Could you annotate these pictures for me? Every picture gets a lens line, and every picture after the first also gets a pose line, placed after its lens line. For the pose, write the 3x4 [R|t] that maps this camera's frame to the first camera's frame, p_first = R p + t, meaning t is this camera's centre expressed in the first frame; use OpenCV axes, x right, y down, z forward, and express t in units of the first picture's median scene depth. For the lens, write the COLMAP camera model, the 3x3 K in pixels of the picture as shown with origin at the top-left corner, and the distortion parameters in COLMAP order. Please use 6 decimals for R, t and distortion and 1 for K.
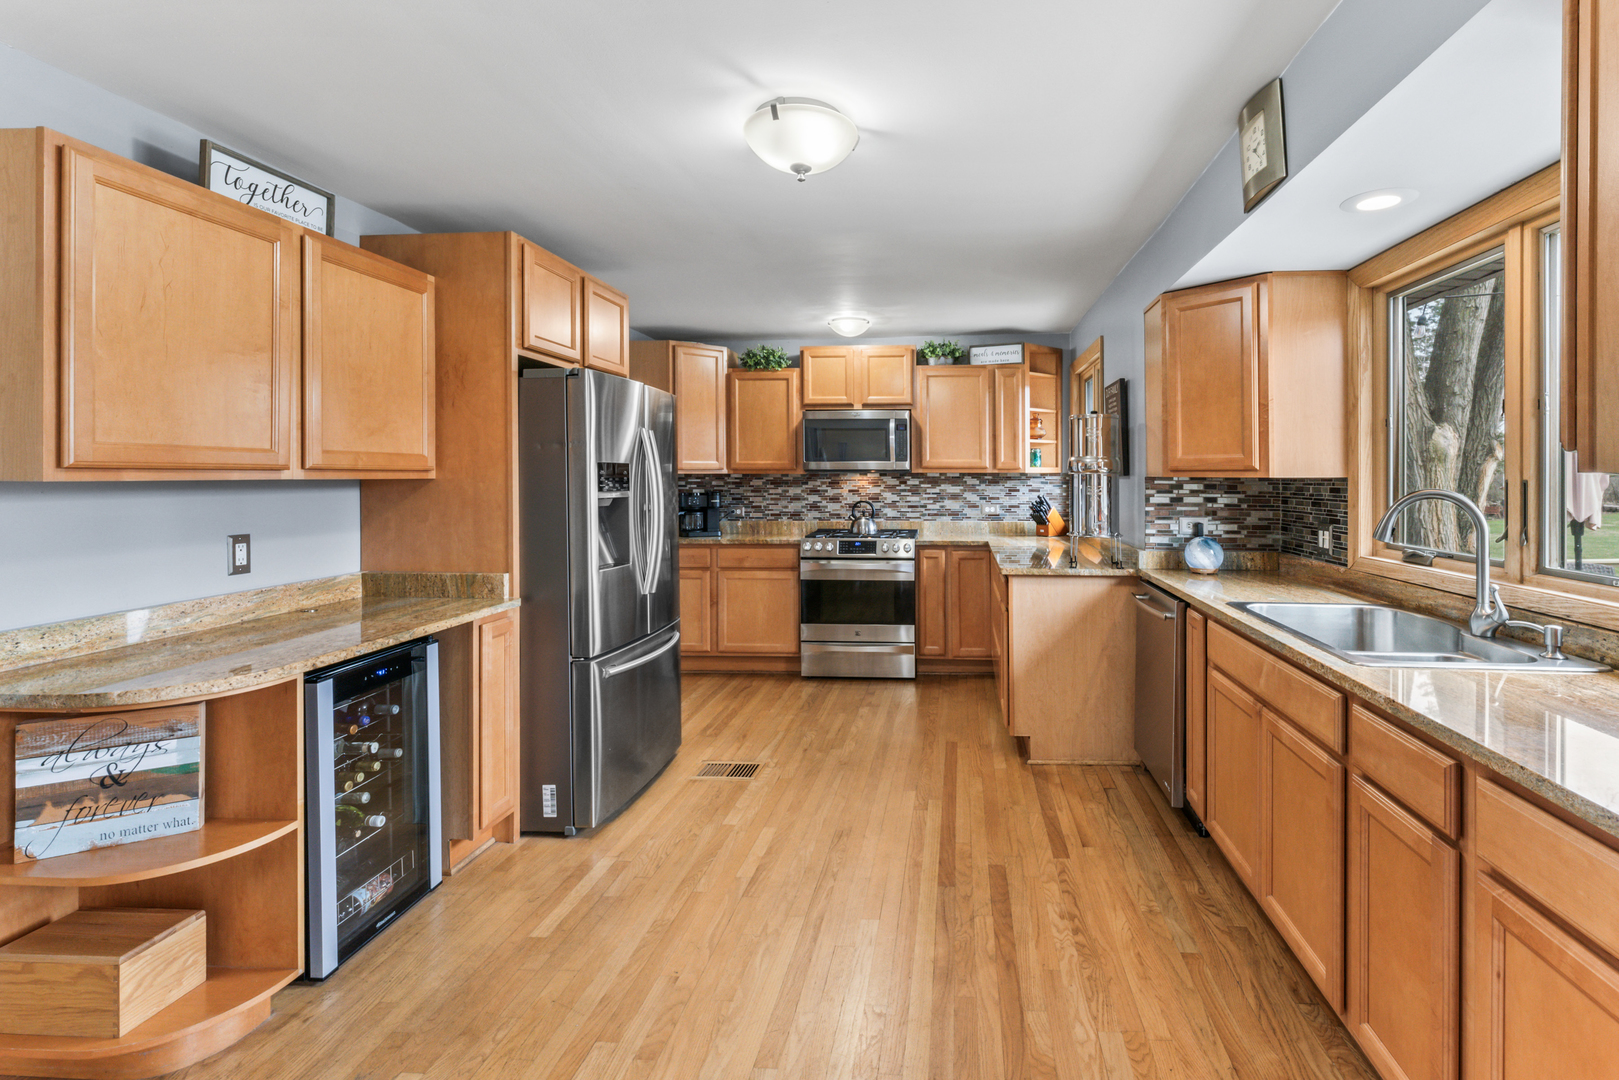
lens RADIAL K [[741.9, 0, 904.4], [0, 741.9, 493.7], [0, 0, 1]] dist [0.000801, 0.000158]
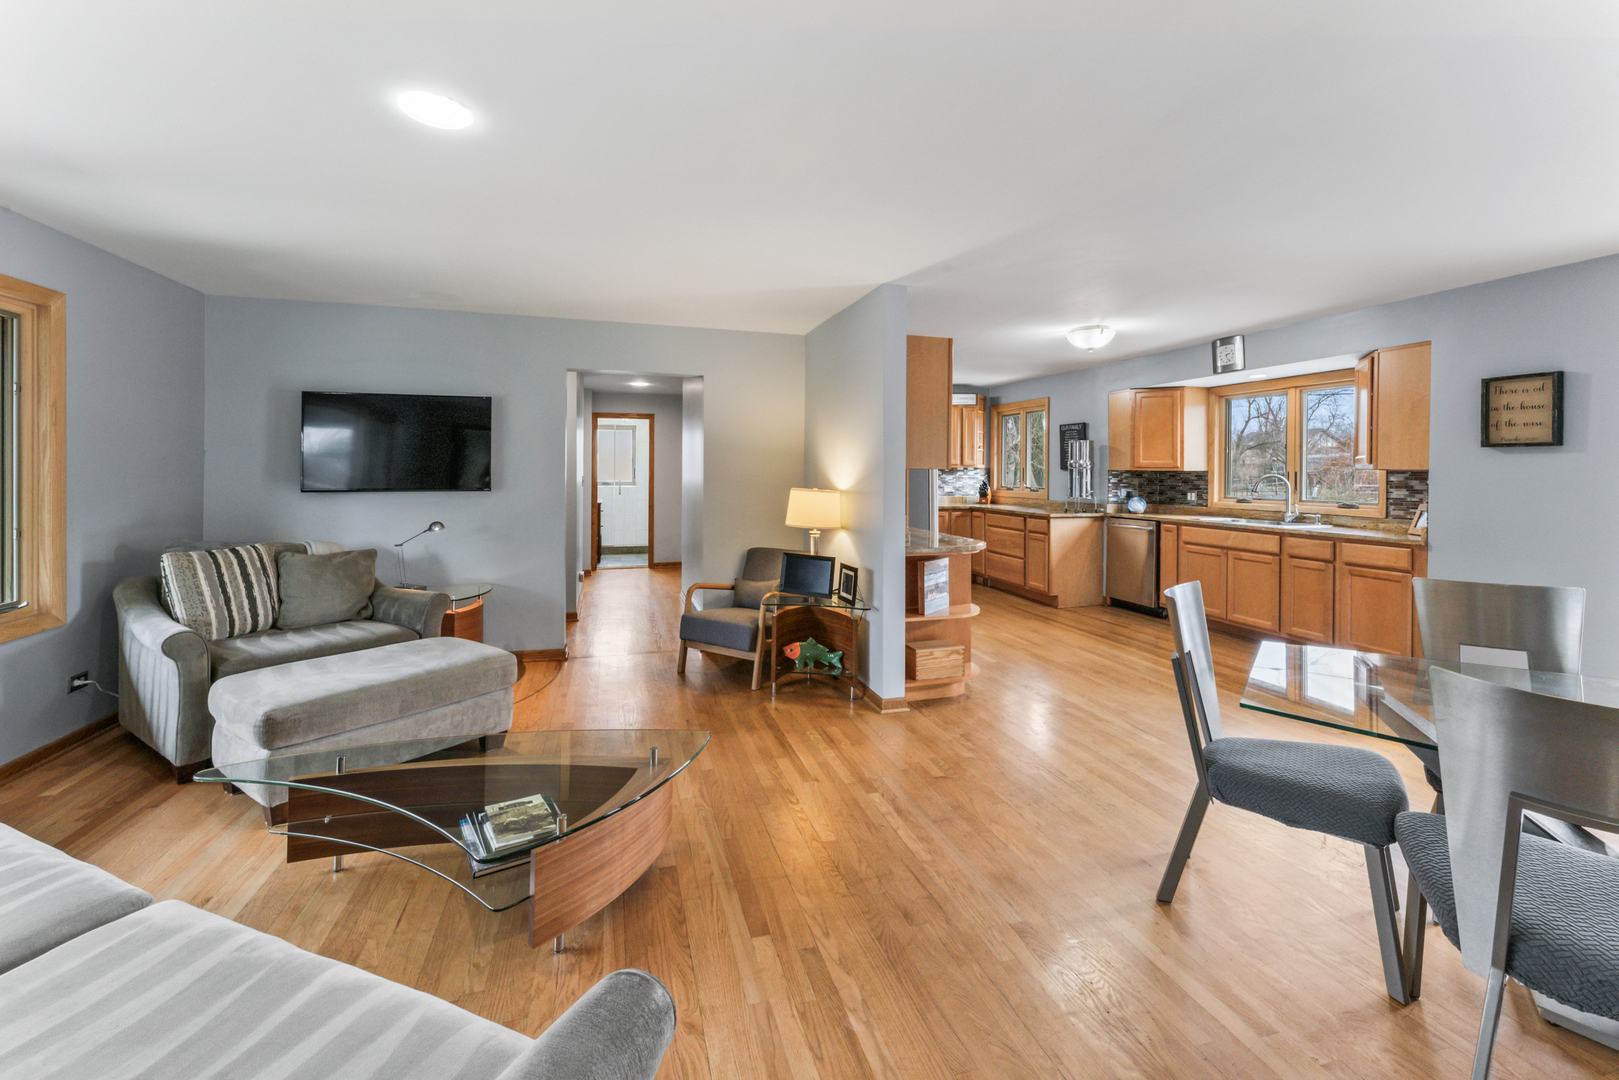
lens RADIAL K [[668.8, 0, 805.2], [0, 668.8, 472.3], [0, 0, 1]] dist [0.001155, 0.000084]
pose [[0.939069, 0.005268, 0.343688, -0.783671], [0.001914, 0.999787, -0.020554, 0.014745], [-0.343723, 0.019959, 0.938859, -0.348845]]
